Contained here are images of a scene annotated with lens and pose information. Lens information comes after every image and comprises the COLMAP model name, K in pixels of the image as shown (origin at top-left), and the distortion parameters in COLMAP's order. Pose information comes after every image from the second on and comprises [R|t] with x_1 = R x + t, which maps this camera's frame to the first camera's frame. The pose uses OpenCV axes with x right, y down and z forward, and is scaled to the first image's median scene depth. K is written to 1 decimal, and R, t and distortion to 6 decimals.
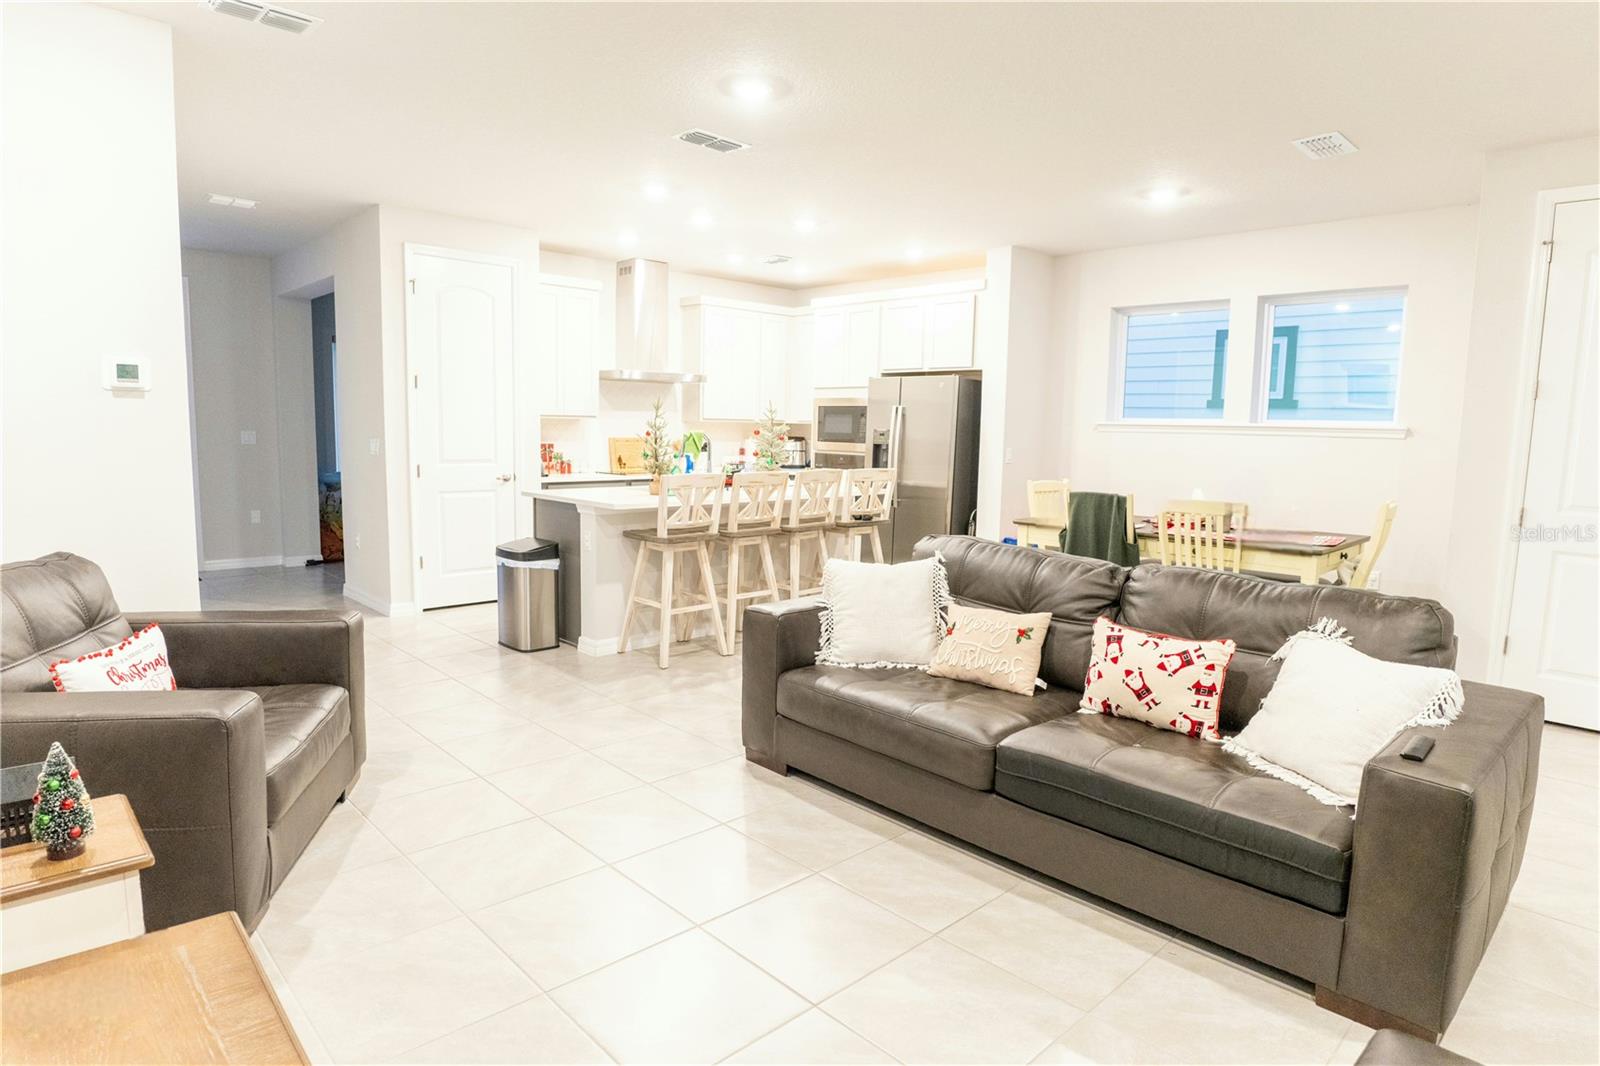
lens RADIAL K [[898.3, 0, 800.7], [0, 898.3, 534.5], [0, 0, 1]] dist [-0.048841, 0.009080]
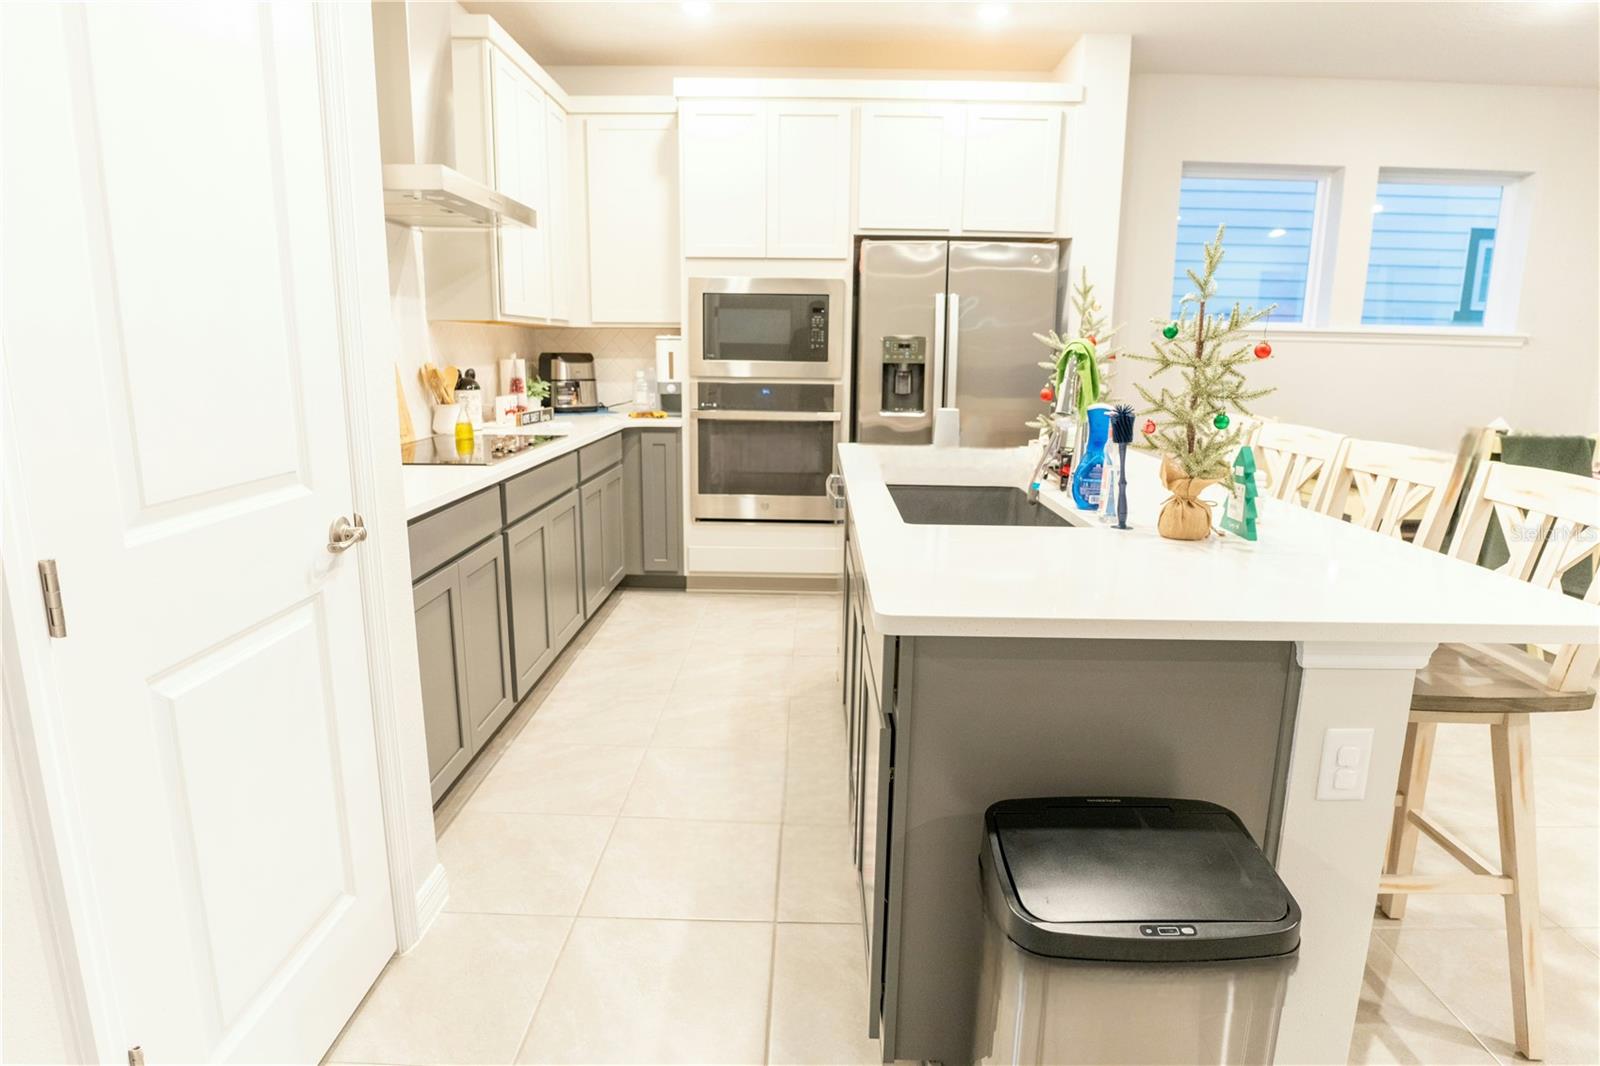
lens RADIAL K [[898.3, 0, 801.1], [0, 898.3, 533.3], [0, 0, 1]] dist [-0.048841, 0.009080]
pose [[0.700169, -0.154894, 0.696973, -0.456376], [0.085970, 0.987371, 0.133068, -0.095572], [-0.708783, -0.033251, 0.704643, 0.815940]]
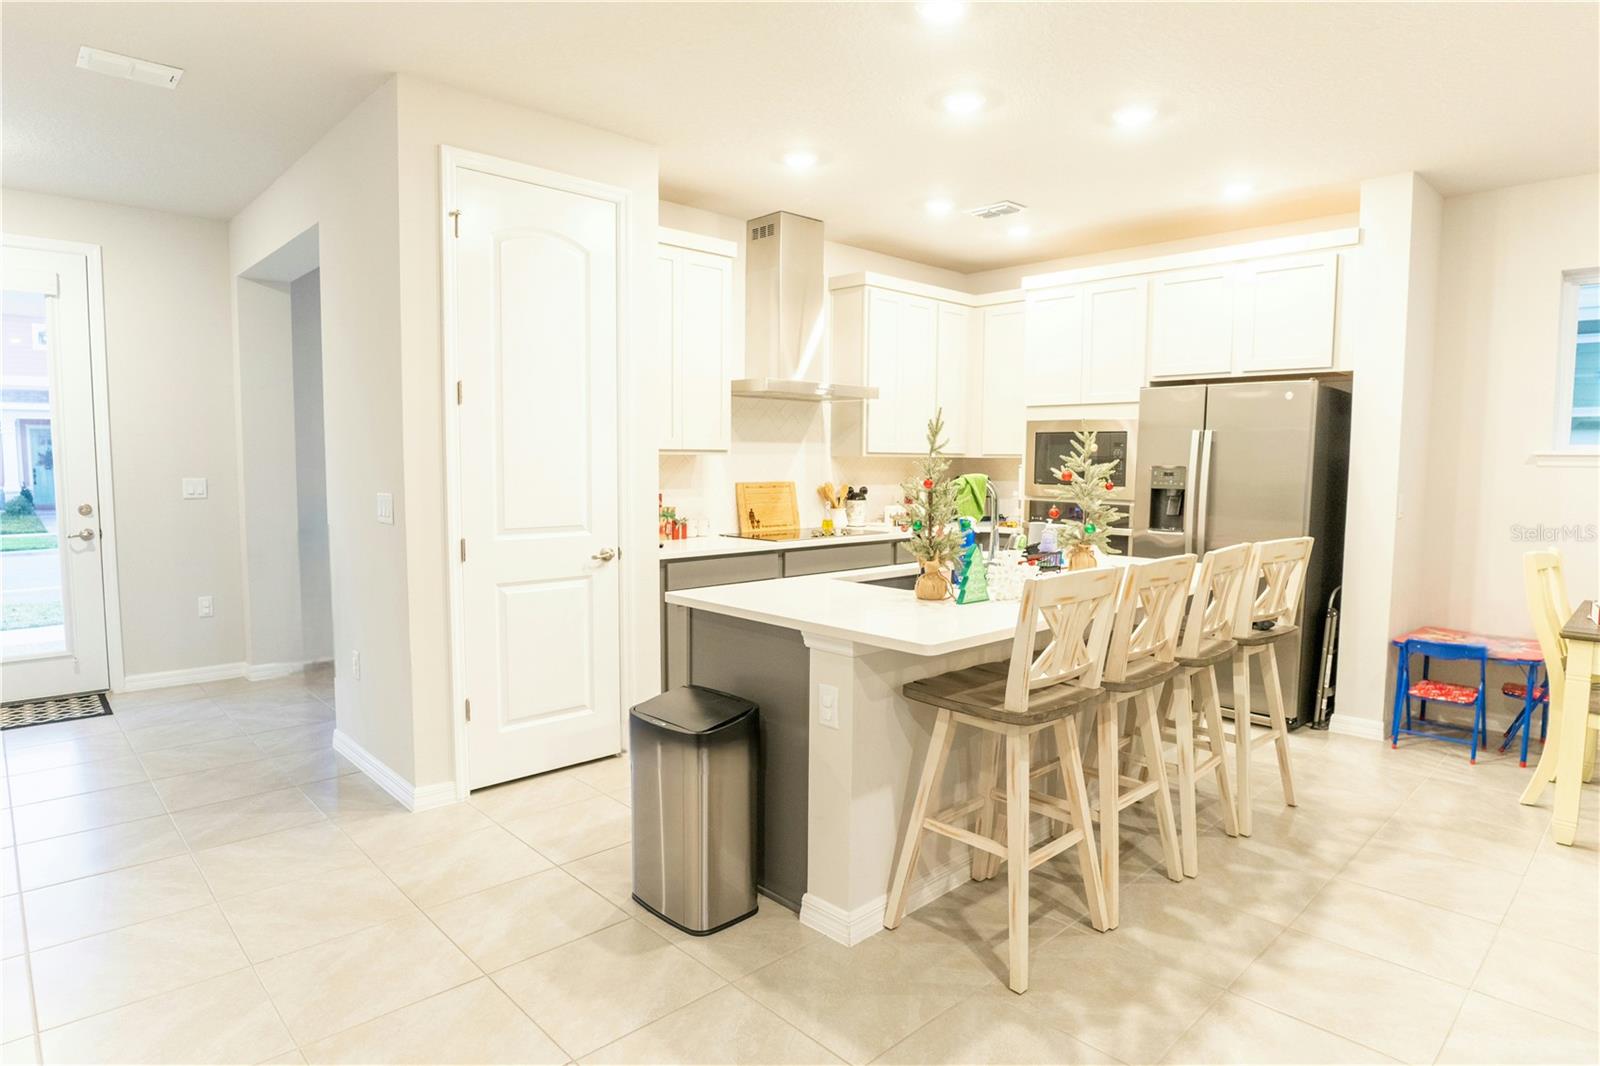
lens RADIAL K [[898.3, 0, 802.7], [0, 898.3, 534.6], [0, 0, 1]] dist [-0.048841, 0.009080]
pose [[0.999925, -0.012036, -0.002371, -0.218720], [0.011947, 0.999337, -0.034392, -0.061093], [0.002783, 0.034361, 0.999406, 0.447267]]
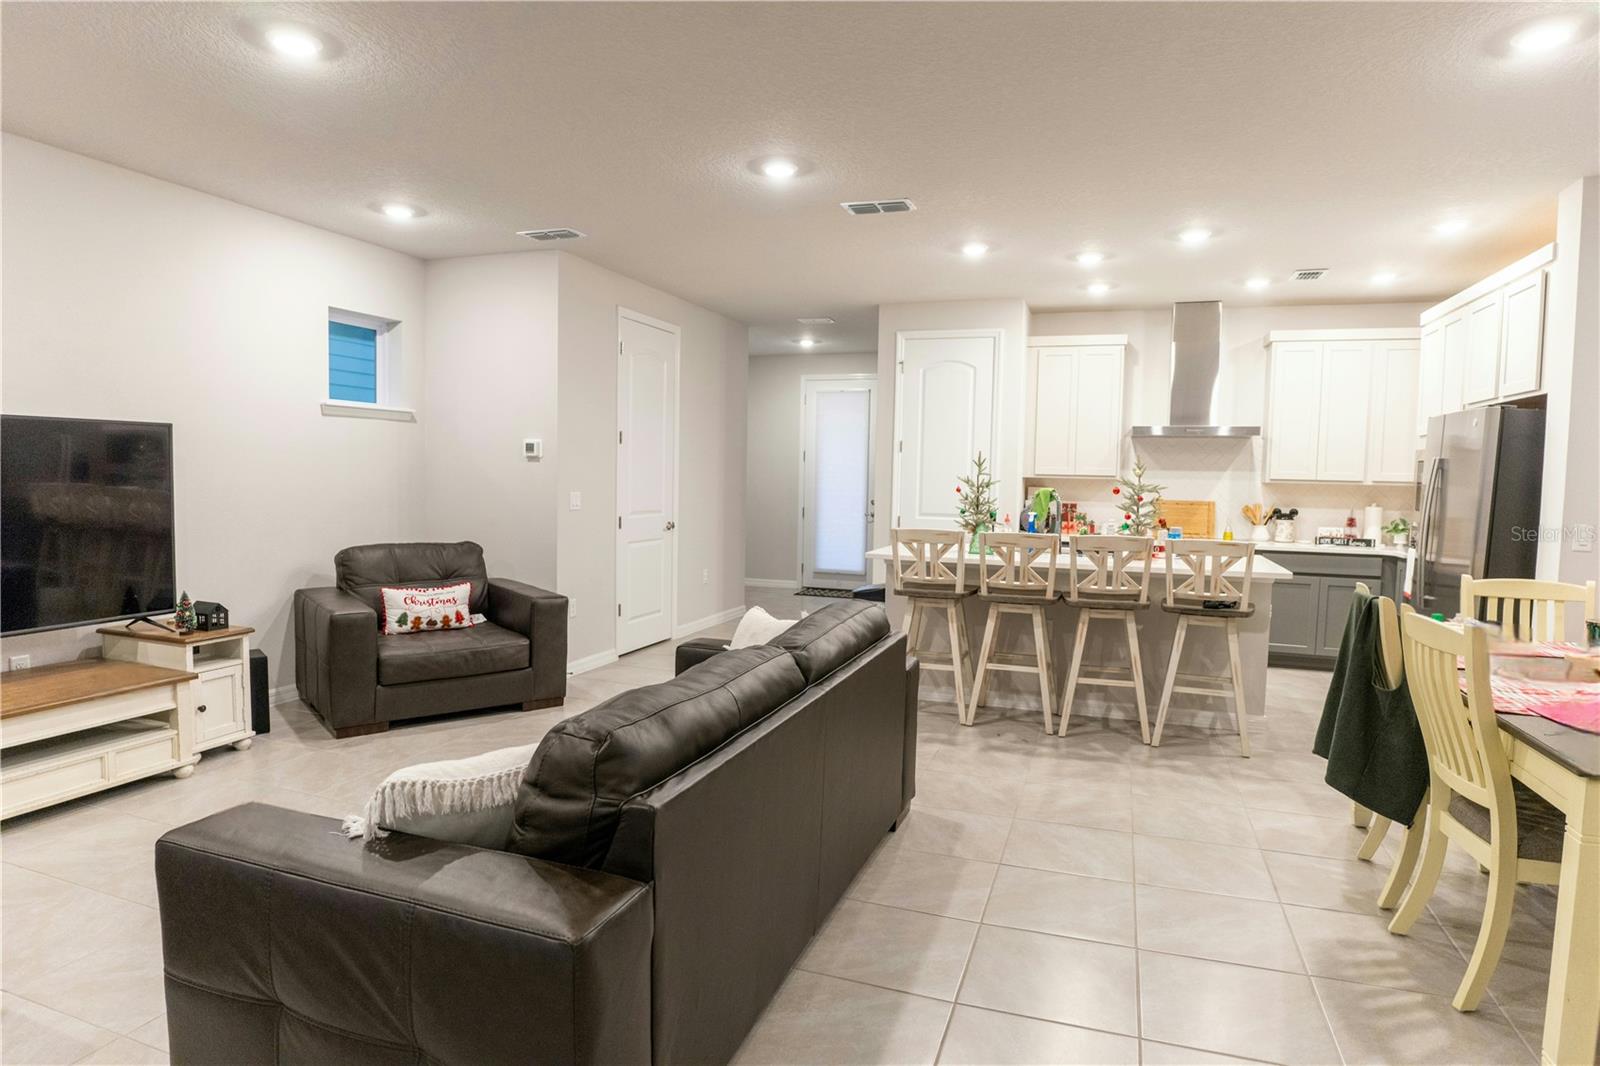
lens RADIAL K [[898.3, 0, 800.9], [0, 898.3, 535.1], [0, 0, 1]] dist [-0.048841, 0.009080]
pose [[0.453210, 0.049481, -0.890029, 0.589348], [-0.116627, 0.993167, -0.004172, -0.034334], [0.883741, 0.105692, 0.455884, 0.355625]]
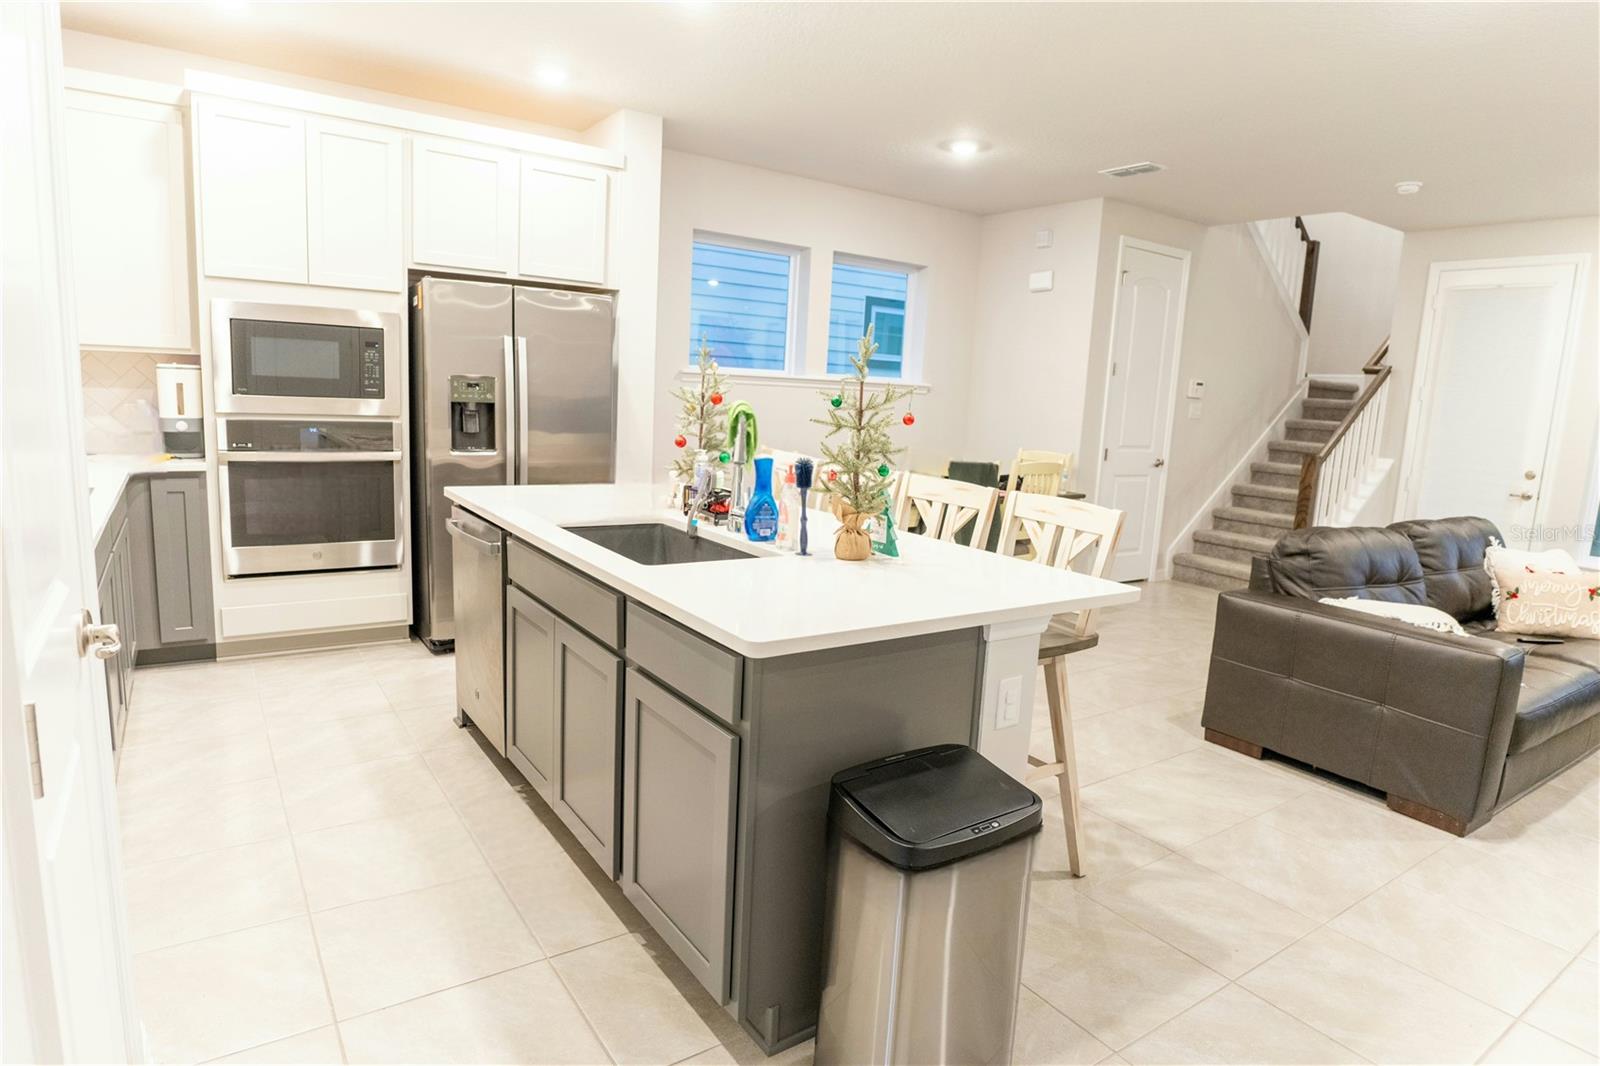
lens RADIAL K [[898.3, 0, 801.0], [0, 898.3, 533.7], [0, 0, 1]] dist [-0.048841, 0.009080]
pose [[0.157973, -0.168217, 0.973010, -0.546476], [0.069237, 0.984844, 0.159022, -0.118943], [-0.985013, 0.042247, 0.167226, 0.893326]]
